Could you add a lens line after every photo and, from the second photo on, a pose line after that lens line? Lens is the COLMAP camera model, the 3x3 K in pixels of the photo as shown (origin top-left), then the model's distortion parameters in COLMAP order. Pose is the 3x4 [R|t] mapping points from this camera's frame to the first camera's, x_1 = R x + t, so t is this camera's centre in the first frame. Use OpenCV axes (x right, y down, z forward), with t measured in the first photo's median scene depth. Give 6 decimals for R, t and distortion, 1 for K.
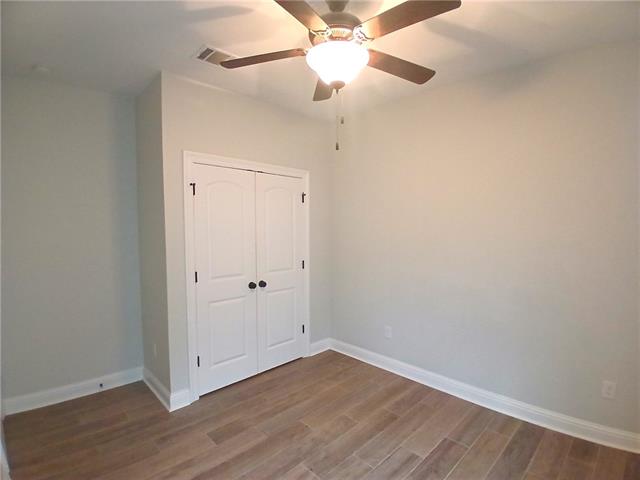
lens RADIAL K [[322.2, 0, 320.0], [0, 322.2, 240.0], [0, 0, 1]] dist [-0.000794, -0.042878]
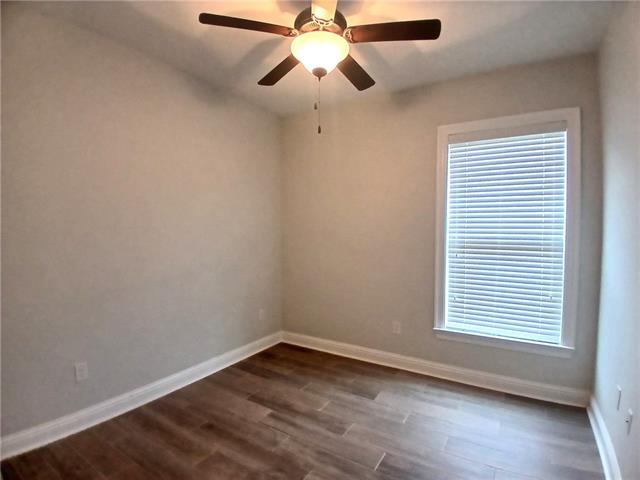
lens RADIAL K [[322.2, 0, 320.0], [0, 322.2, 240.0], [0, 0, 1]] dist [-0.000794, -0.042878]
pose [[-0.231473, -0.041939, 0.971937, -0.747997], [0.042418, 0.997685, 0.053152, -0.010206], [-0.971916, 0.053531, -0.229158, 0.928999]]
